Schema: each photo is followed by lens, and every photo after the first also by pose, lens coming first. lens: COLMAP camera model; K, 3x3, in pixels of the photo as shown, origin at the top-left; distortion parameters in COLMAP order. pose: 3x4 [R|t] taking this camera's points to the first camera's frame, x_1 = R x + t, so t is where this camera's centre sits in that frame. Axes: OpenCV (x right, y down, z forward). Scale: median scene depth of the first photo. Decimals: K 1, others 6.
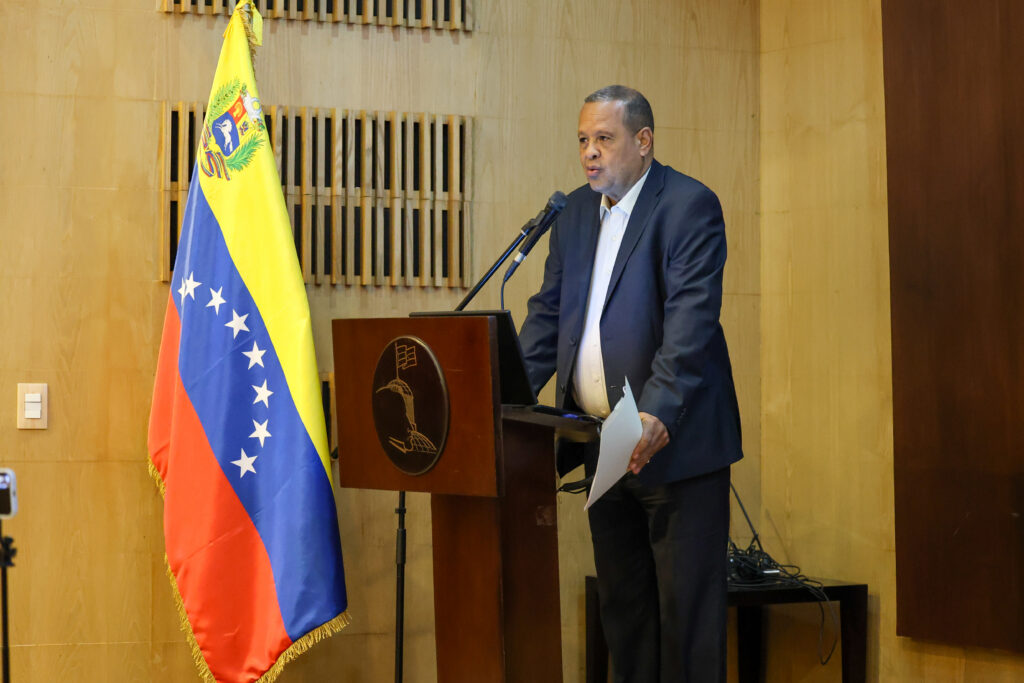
lens RADIAL K [[2085.1, 0, 512.1], [0, 2085.1, 341.3], [0, 0, 1]] dist [-0.046244, 0.000000]
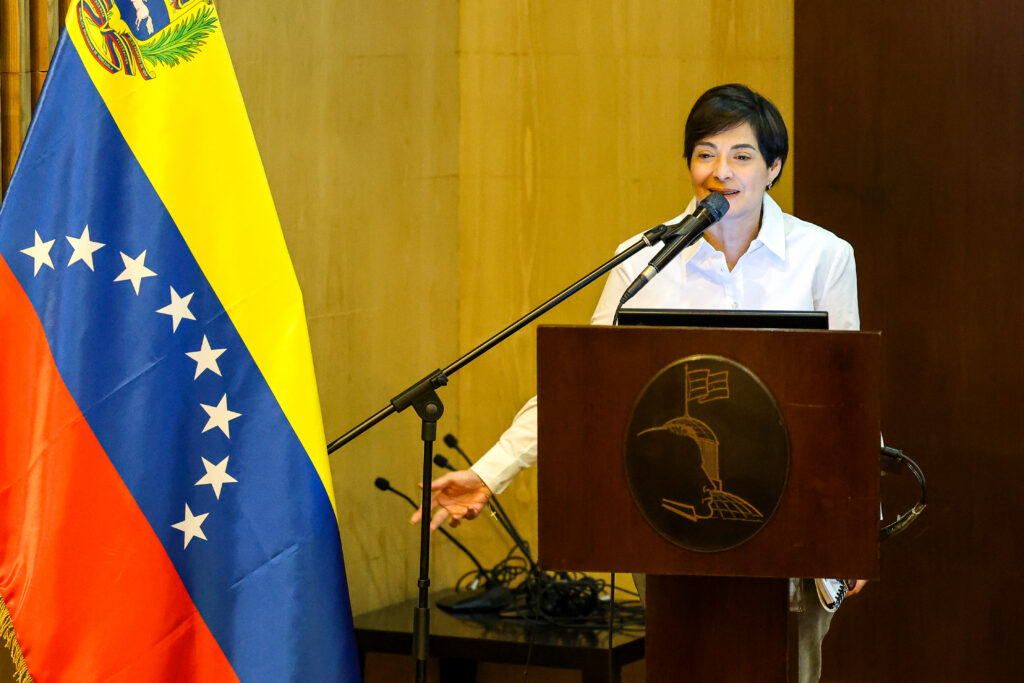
lens RADIAL K [[3675.7, 0, 511.7], [0, 3675.7, 342.2], [0, 0, 1]] dist [0.391995, 0.000000]
pose [[0.853958, -0.048557, 0.518072, -0.628226], [0.001152, 0.995810, 0.091434, -0.101023], [-0.520341, -0.077484, 0.850436, -0.010171]]
